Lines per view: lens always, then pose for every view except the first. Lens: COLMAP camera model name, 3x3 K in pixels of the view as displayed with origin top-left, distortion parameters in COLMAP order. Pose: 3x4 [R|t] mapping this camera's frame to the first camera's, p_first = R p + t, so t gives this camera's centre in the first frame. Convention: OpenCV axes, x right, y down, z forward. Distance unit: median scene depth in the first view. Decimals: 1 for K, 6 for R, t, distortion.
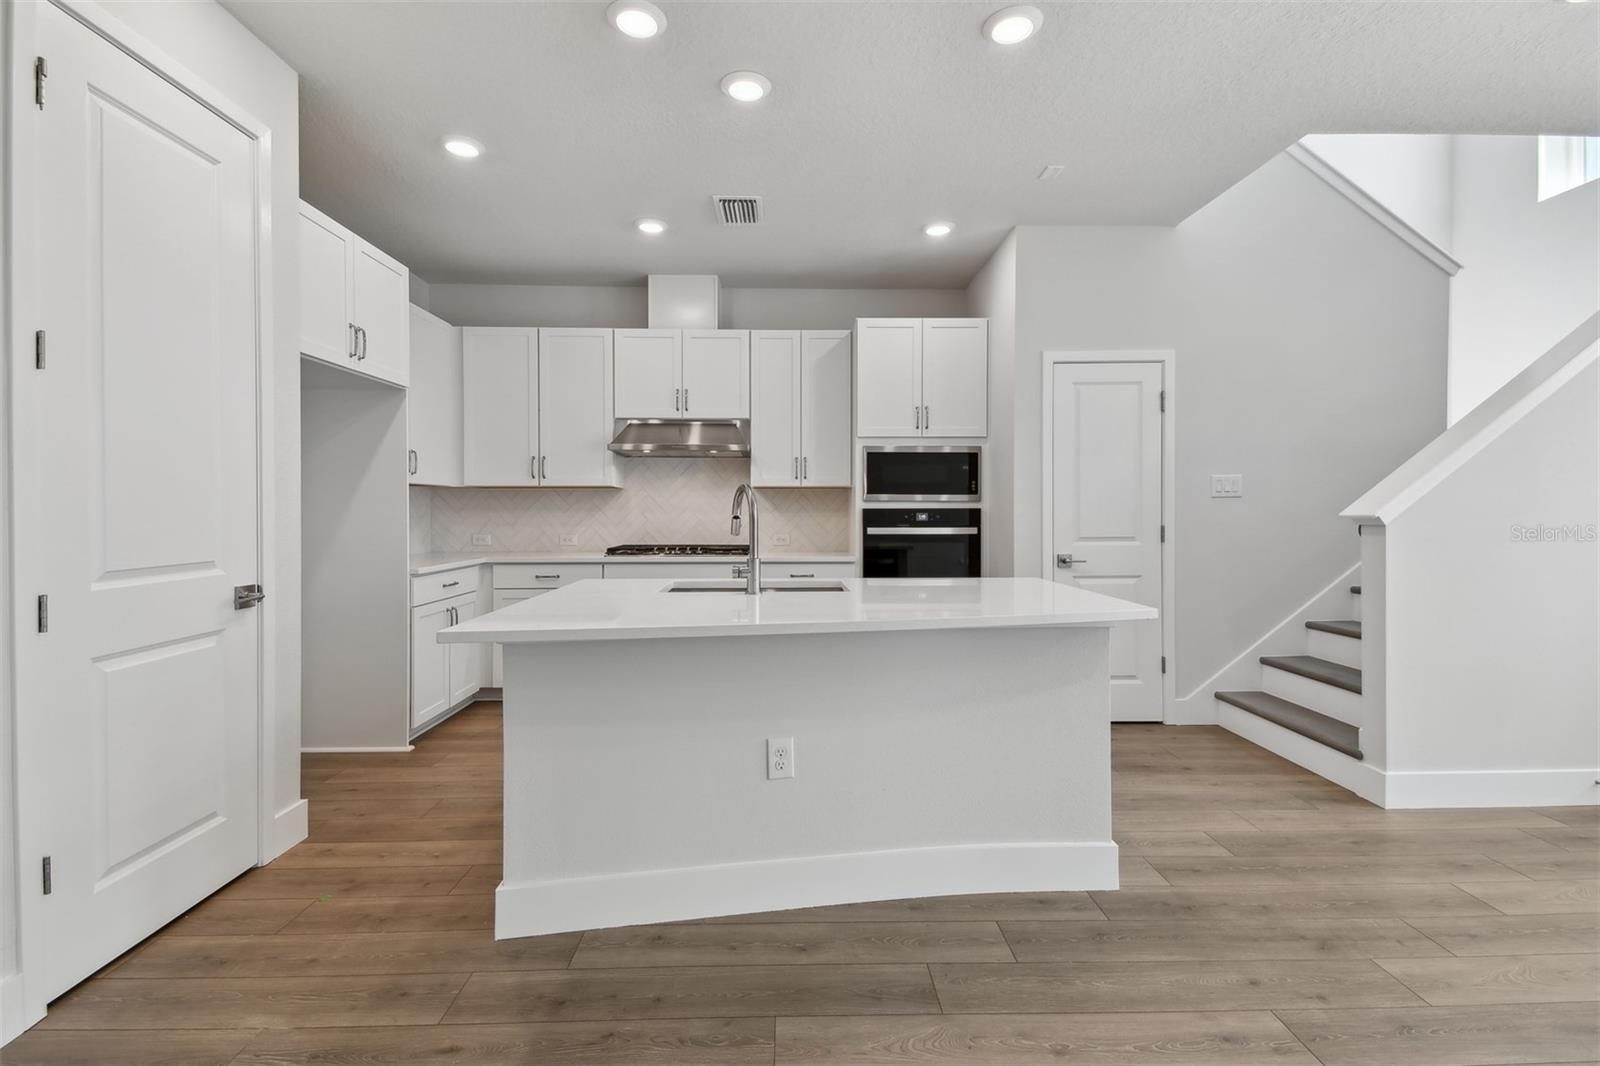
lens RADIAL K [[704.9, 0, 801.7], [0, 704.9, 517.9], [0, 0, 1]] dist [0.047592, -0.023441]
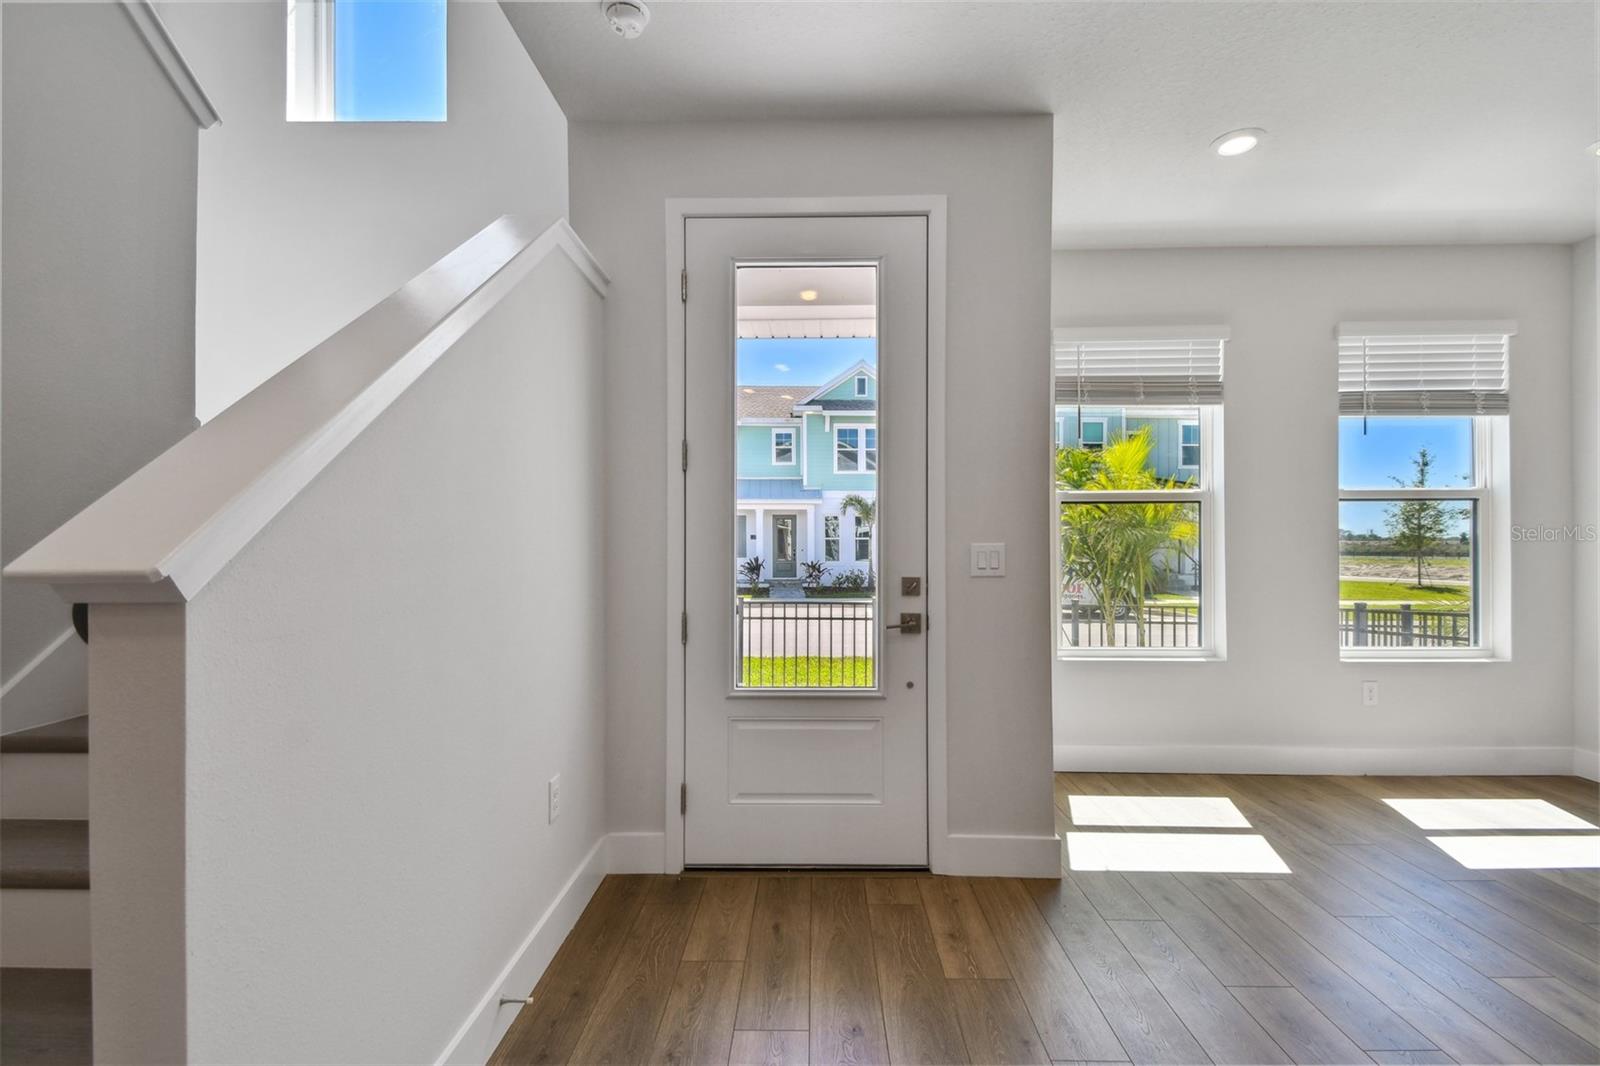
lens RADIAL K [[705.3, 0, 803.1], [0, 705.3, 541.7], [0, 0, 1]] dist [0.044094, -0.025275]
pose [[0.040556, 0.008137, 0.999144, 0.353938], [0.013685, 0.999869, -0.008698, -0.006619], [-0.999084, 0.014026, 0.040439, 0.496710]]
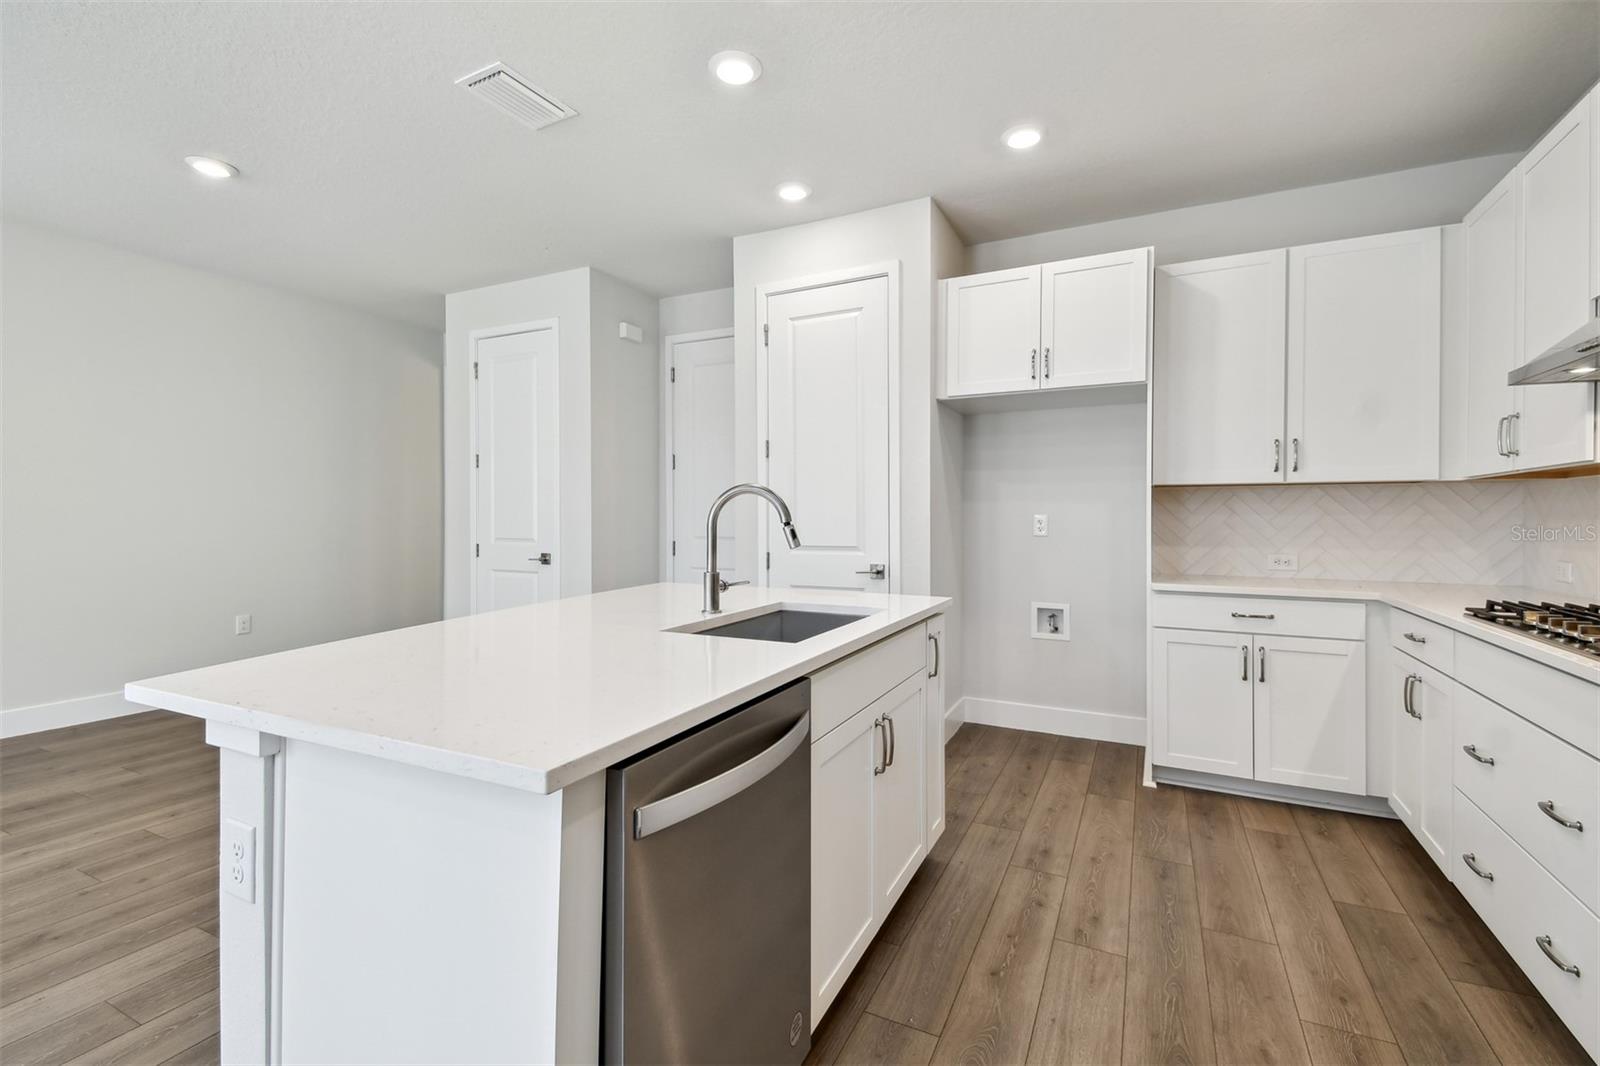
lens RADIAL K [[704.7, 0, 794.8], [0, 704.7, 520.0], [0, 0, 1]] dist [0.046020, -0.023972]
pose [[-0.466844, 0.005255, -0.884324, 0.381761], [-0.011382, 0.999864, 0.011951, -0.010948], [0.884266, 0.015645, -0.466721, 0.876422]]
